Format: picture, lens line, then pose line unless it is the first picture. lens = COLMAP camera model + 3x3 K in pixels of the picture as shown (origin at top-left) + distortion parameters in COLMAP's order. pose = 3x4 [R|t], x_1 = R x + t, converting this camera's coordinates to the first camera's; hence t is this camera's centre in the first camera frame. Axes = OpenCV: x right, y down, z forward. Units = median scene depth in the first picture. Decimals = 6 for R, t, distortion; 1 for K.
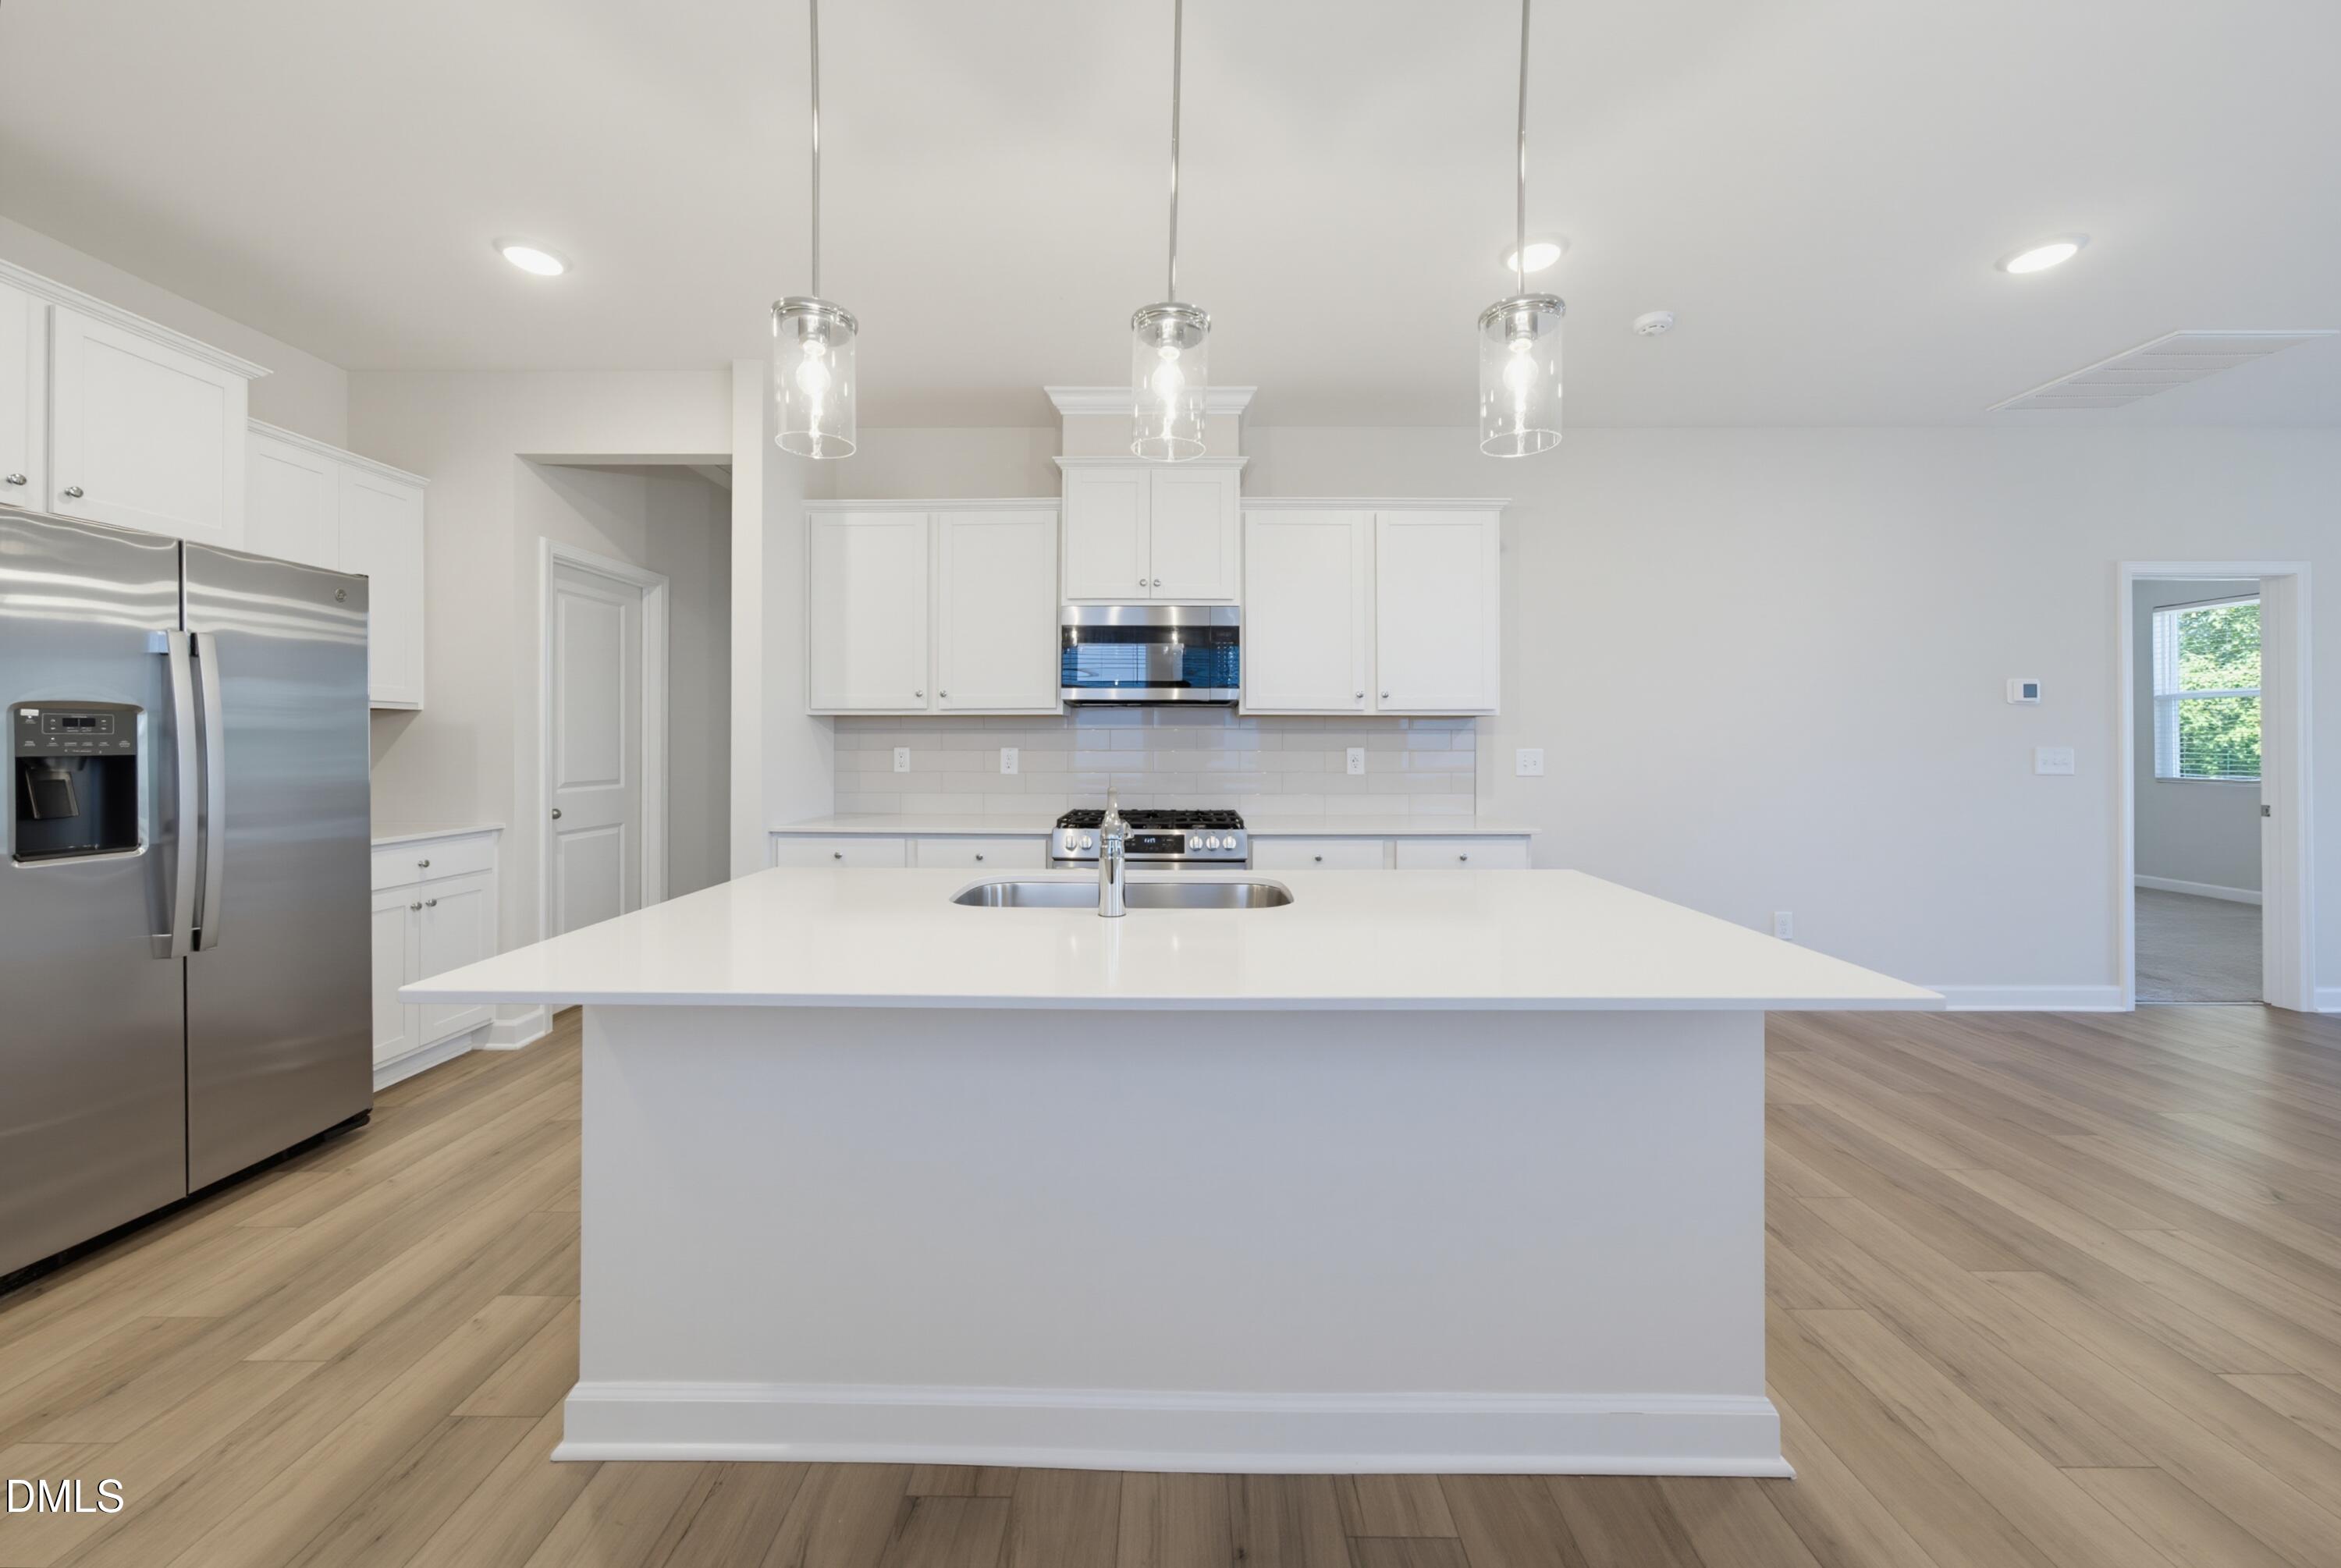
lens RADIAL K [[809.5, 0, 1170.5], [0, 809.5, 740.1], [0, 0, 1]] dist [-0.011395, 0.004428]
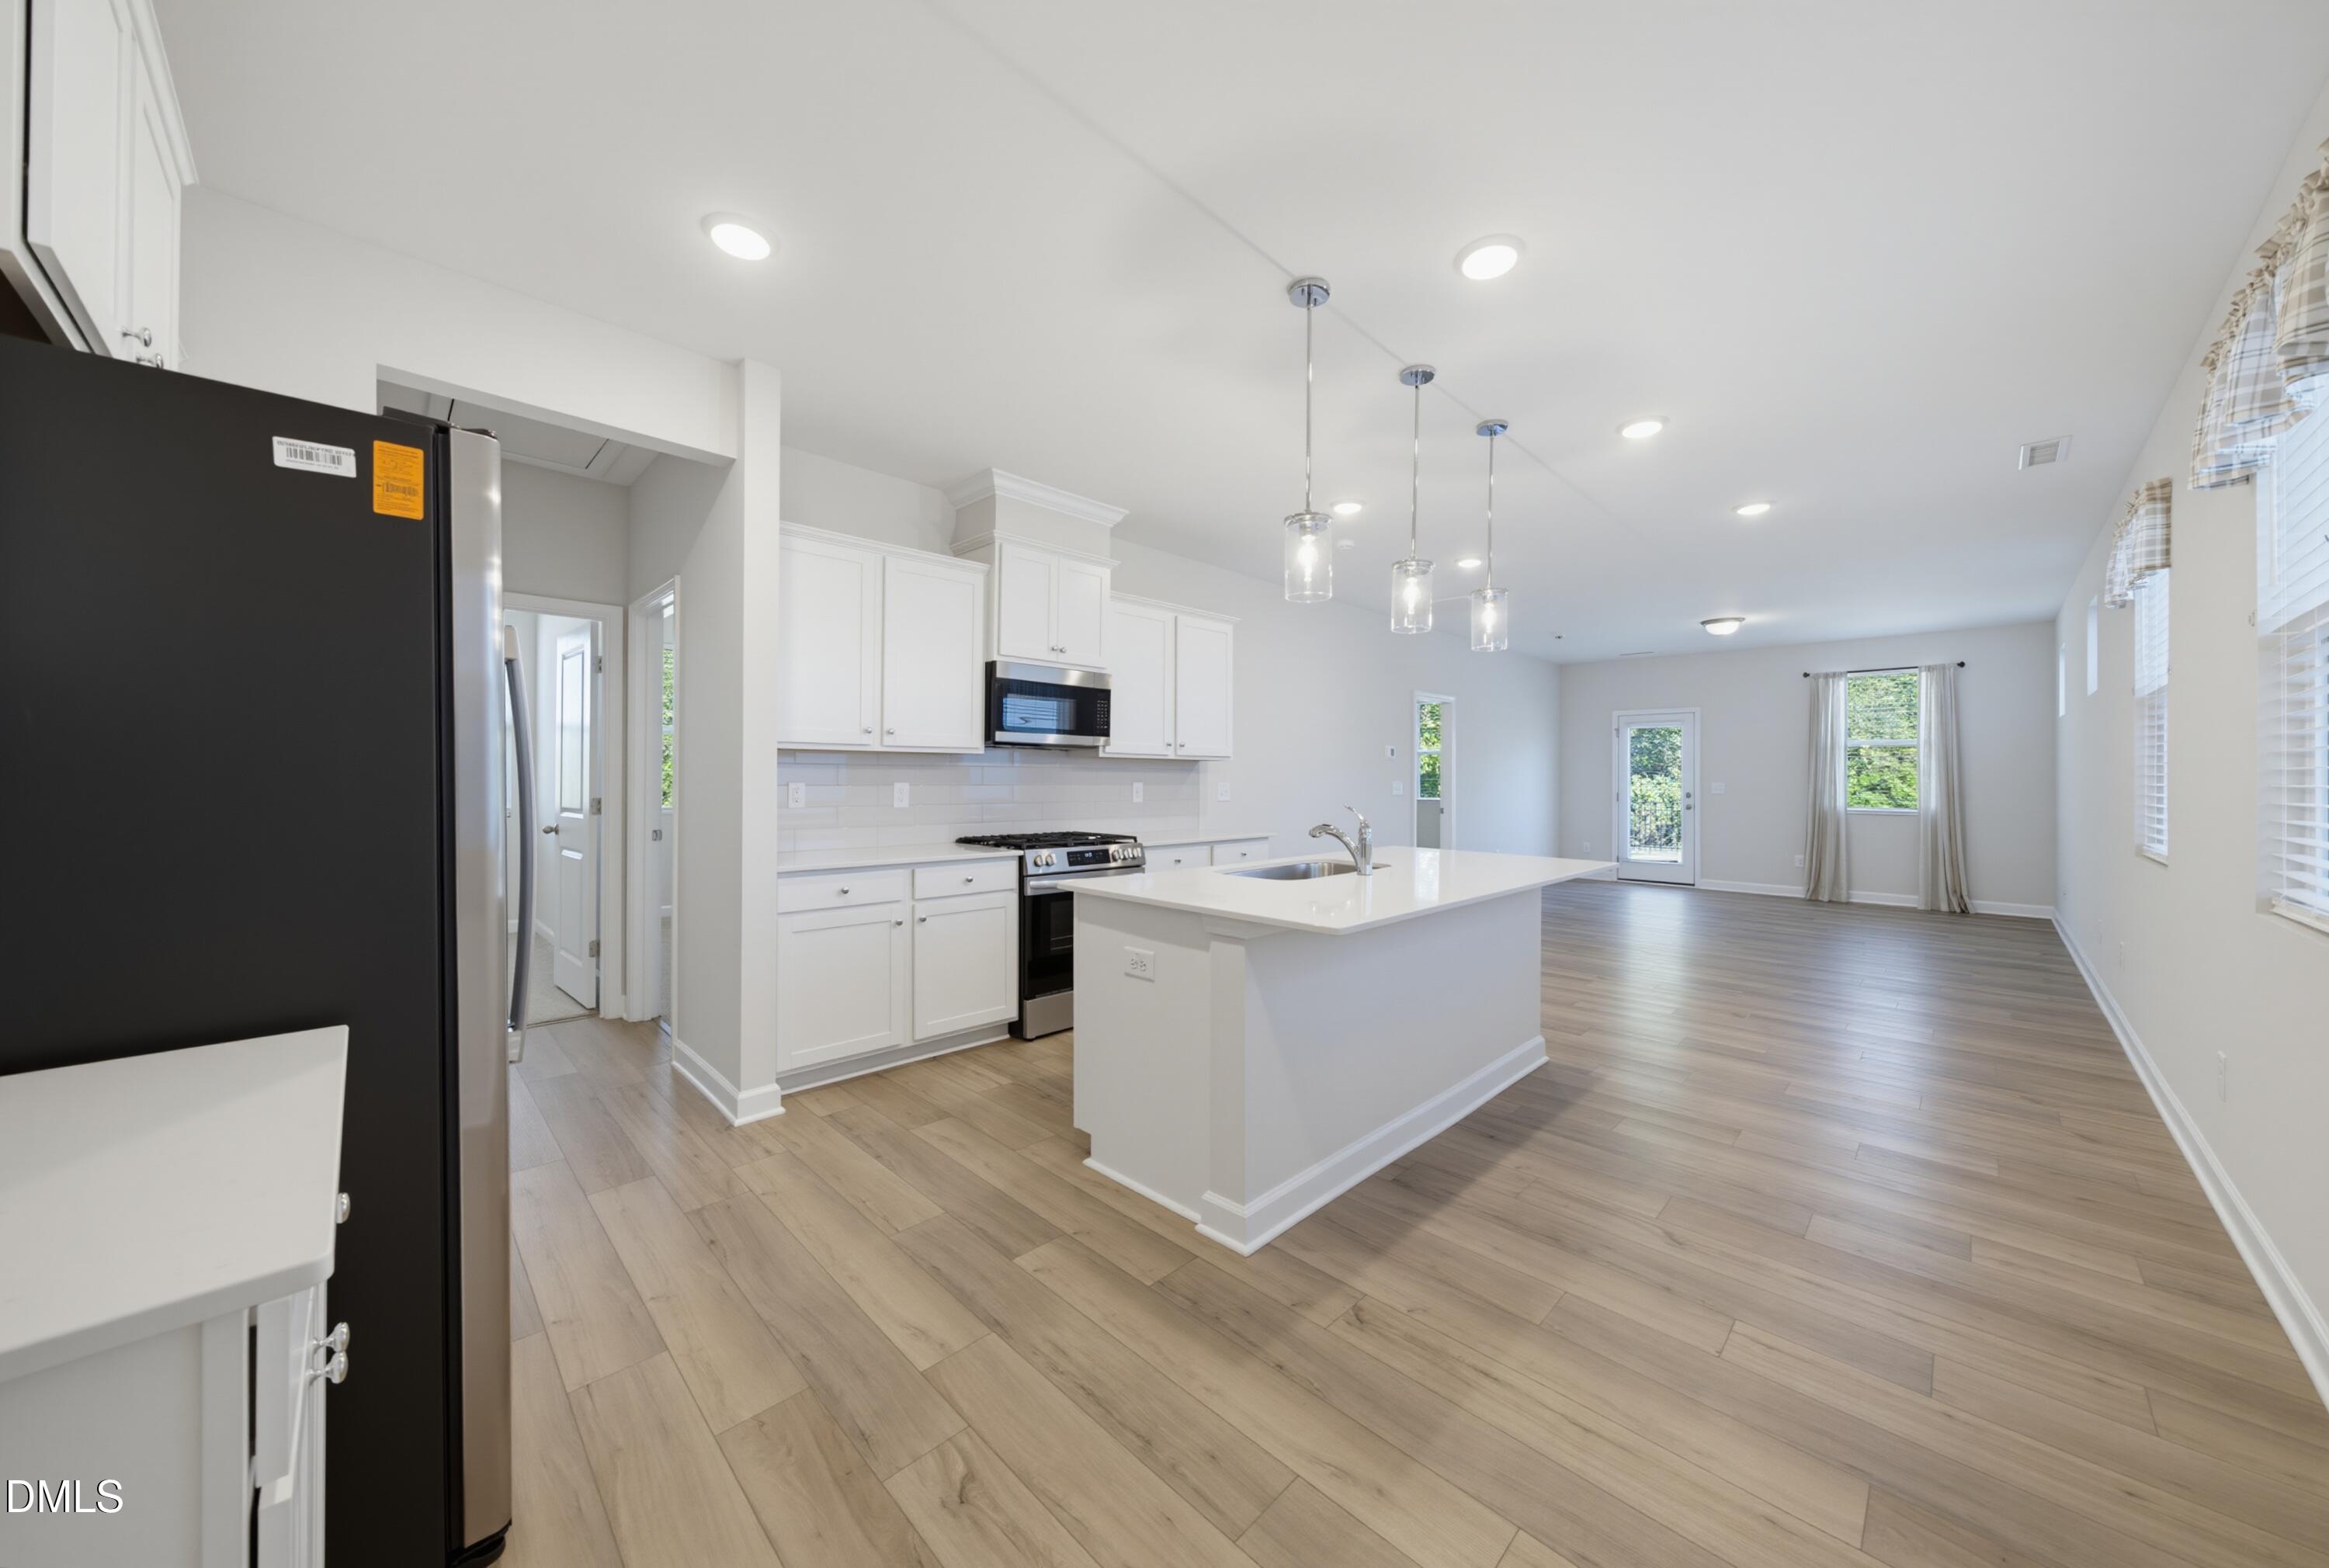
lens RADIAL K [[805.4, 0, 1161.7], [0, 805.4, 771.2], [0, 0, 1]] dist [-0.011395, 0.004428]
pose [[0.702924, 0.007276, 0.711228, -0.779385], [-0.005198, 0.999974, -0.005094, -0.002286], [-0.711246, -0.000116, 0.702943, 0.021952]]
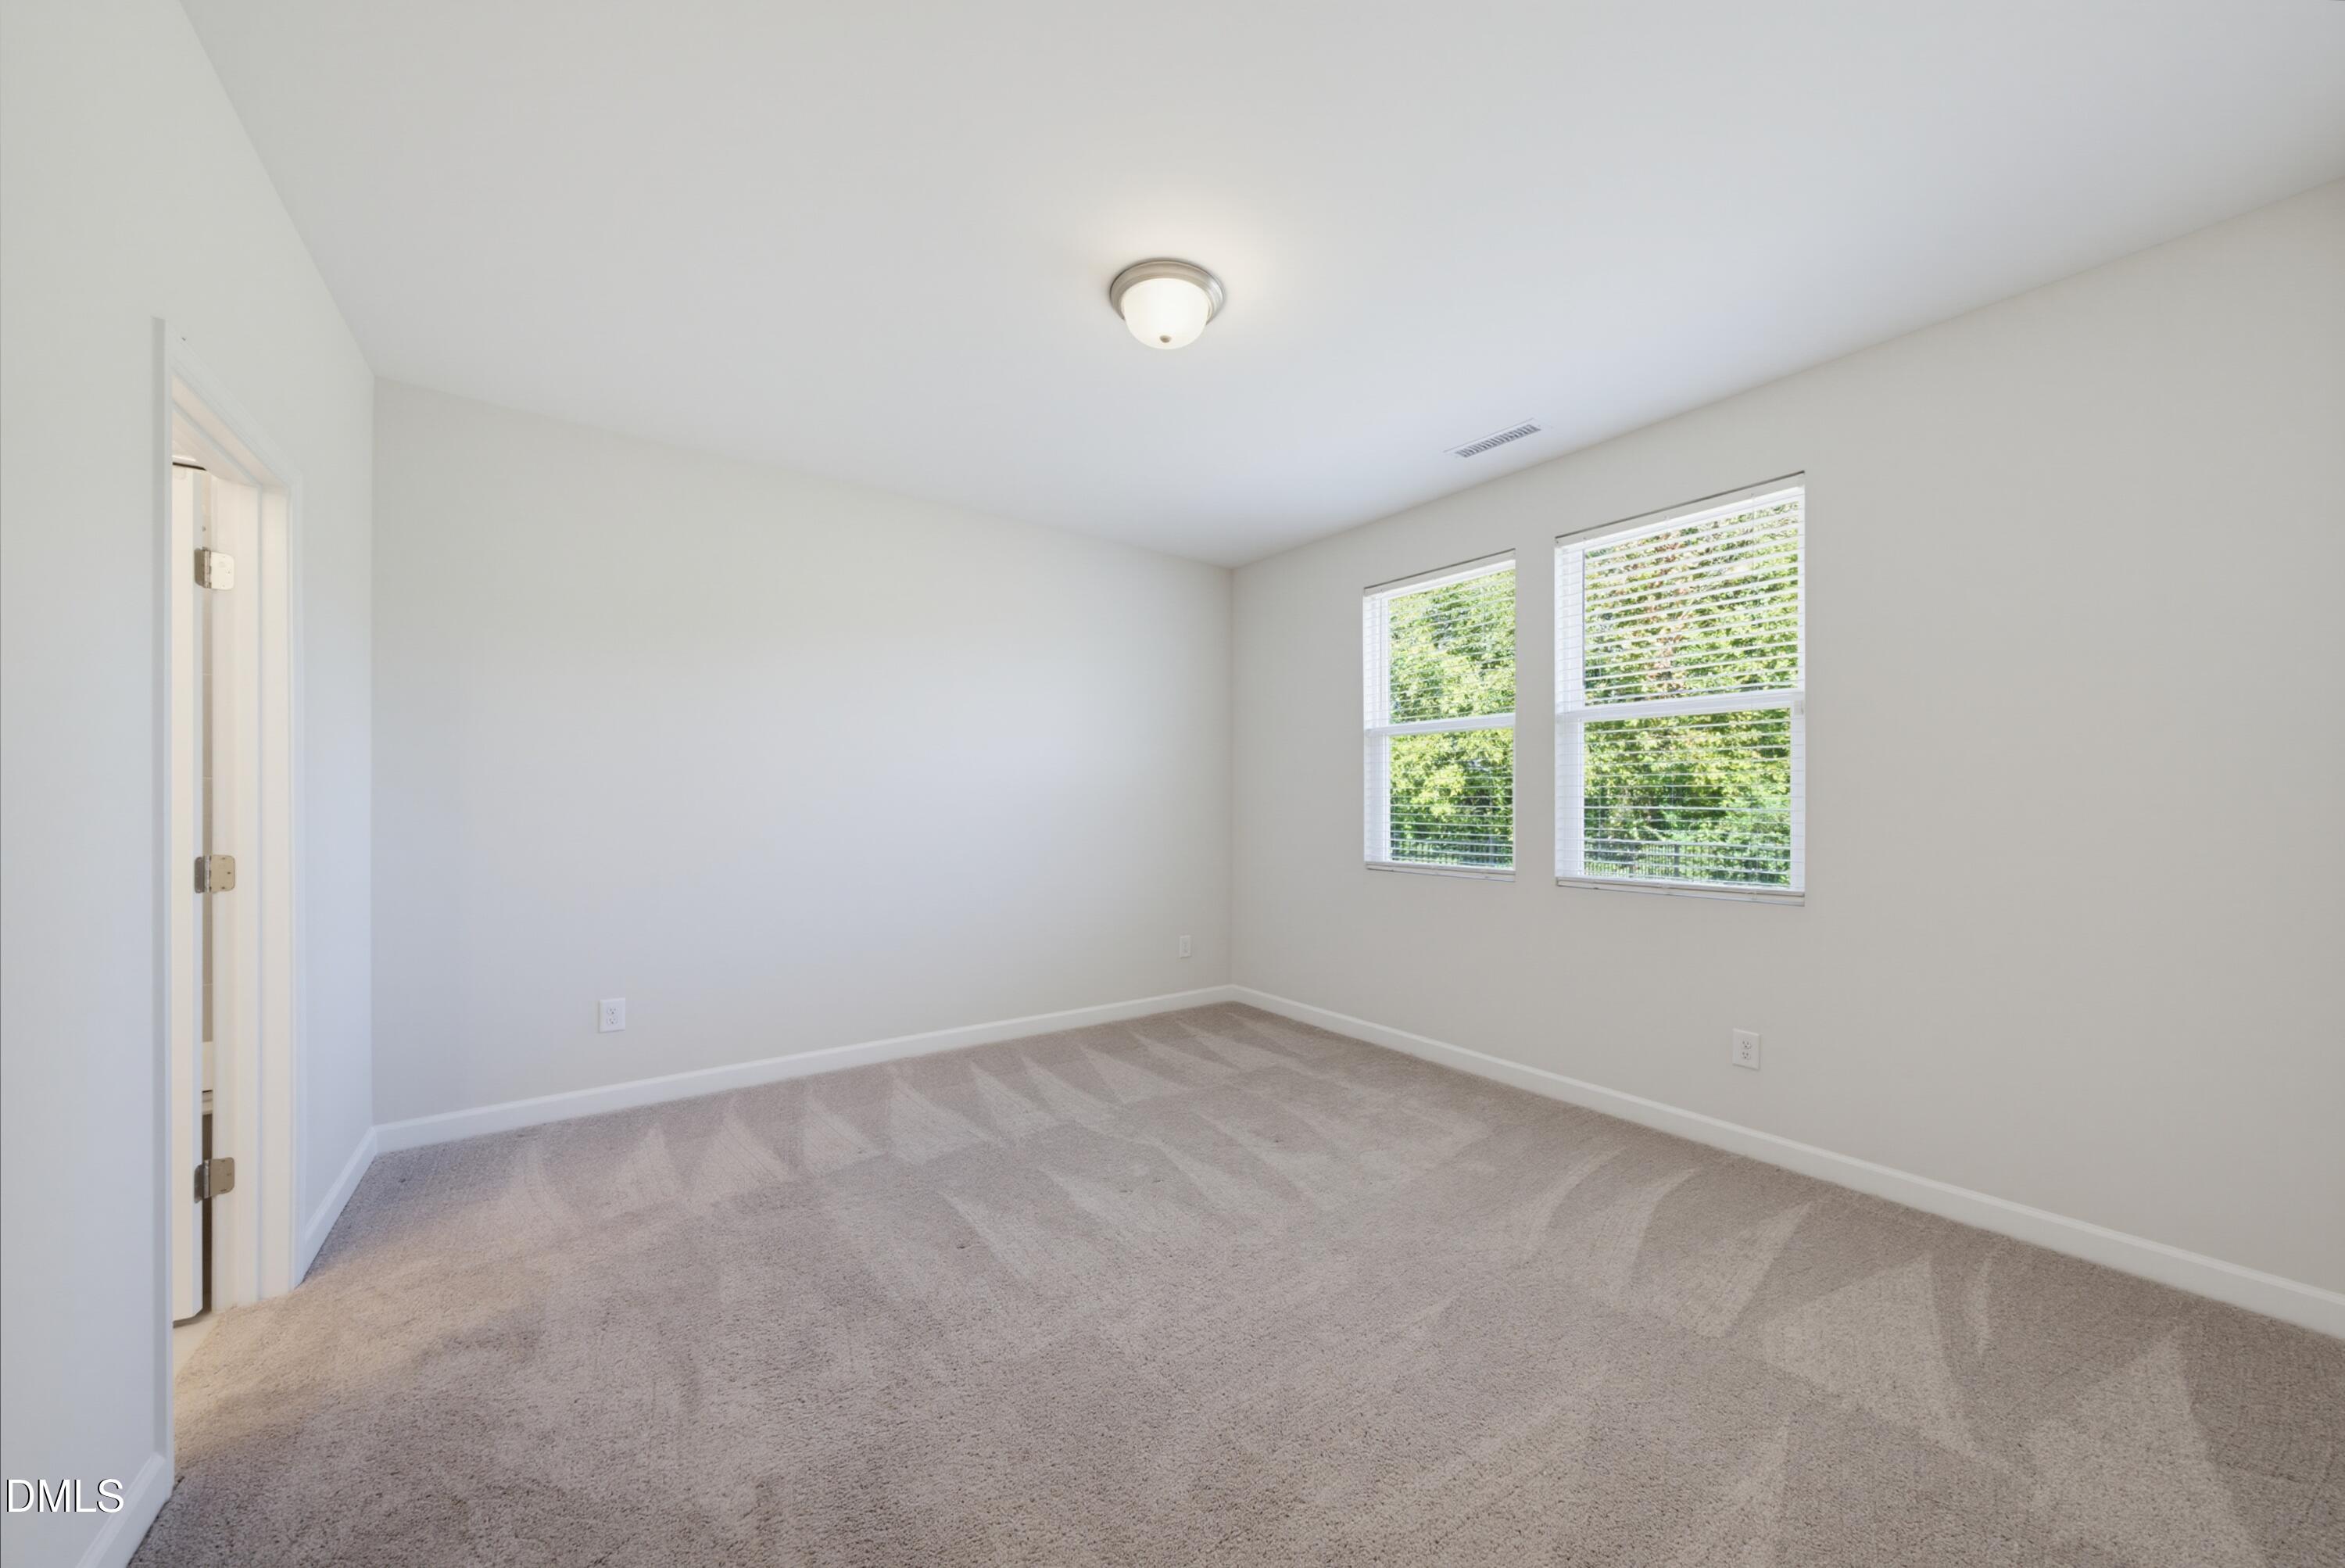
lens RADIAL K [[811.0, 0, 1163.9], [0, 811.0, 785.1], [0, 0, 1]] dist [-0.011395, 0.004428]
pose [[0.810447, 0.015809, 0.585599, 1.402094], [-0.003984, 0.999761, -0.021477, 0.002984], [-0.585799, 0.015073, 0.810317, 1.117002]]
